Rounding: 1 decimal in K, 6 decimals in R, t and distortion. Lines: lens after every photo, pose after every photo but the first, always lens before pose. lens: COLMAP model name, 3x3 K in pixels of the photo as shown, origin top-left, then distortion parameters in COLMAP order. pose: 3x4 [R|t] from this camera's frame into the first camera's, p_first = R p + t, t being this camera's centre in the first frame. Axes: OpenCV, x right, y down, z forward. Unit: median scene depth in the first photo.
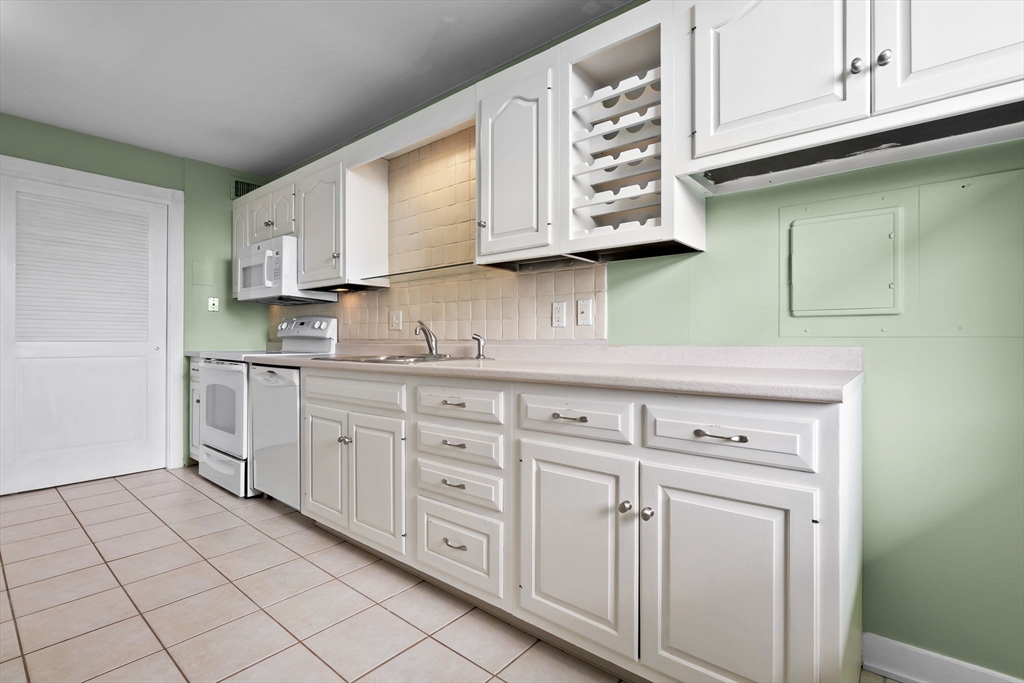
lens RADIAL K [[472.5, 0, 513.0], [0, 472.5, 339.8], [0, 0, 1]] dist [-0.013788, -0.000292]
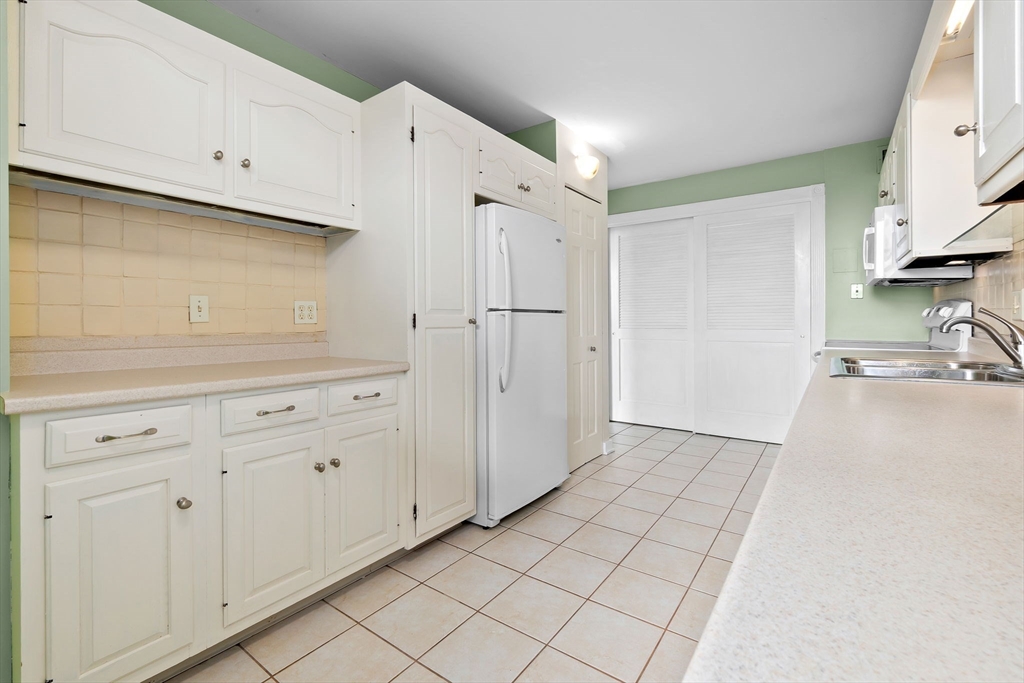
lens RADIAL K [[451.0, 0, 517.7], [0, 451.0, 317.6], [0, 0, 1]] dist [-0.001893, -0.000168]
pose [[0.069457, -0.010074, -0.997534, 0.263100], [0.006299, 0.999934, -0.009660, -0.020680], [0.997565, -0.005613, 0.069516, 0.298873]]
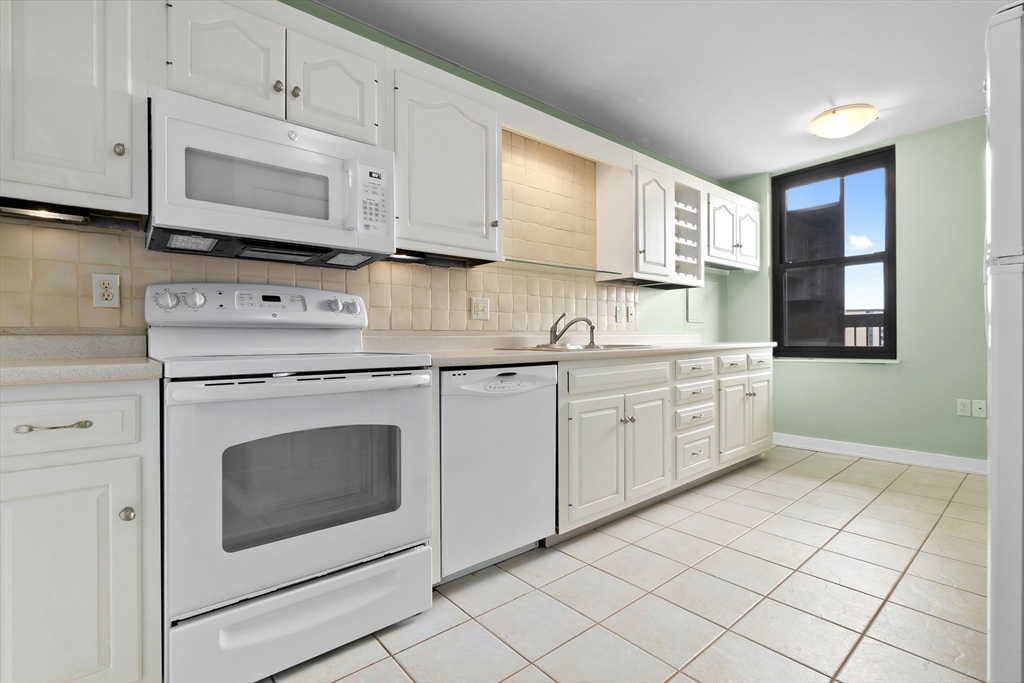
lens RADIAL K [[472.5, 0, 513.0], [0, 472.5, 339.8], [0, 0, 1]] dist [-0.013788, -0.000292]
pose [[0.175888, -0.007633, 0.984381, -1.022294], [0.009037, 0.999940, 0.006139, 0.011021], [-0.984369, 0.007817, 0.175947, 0.736040]]
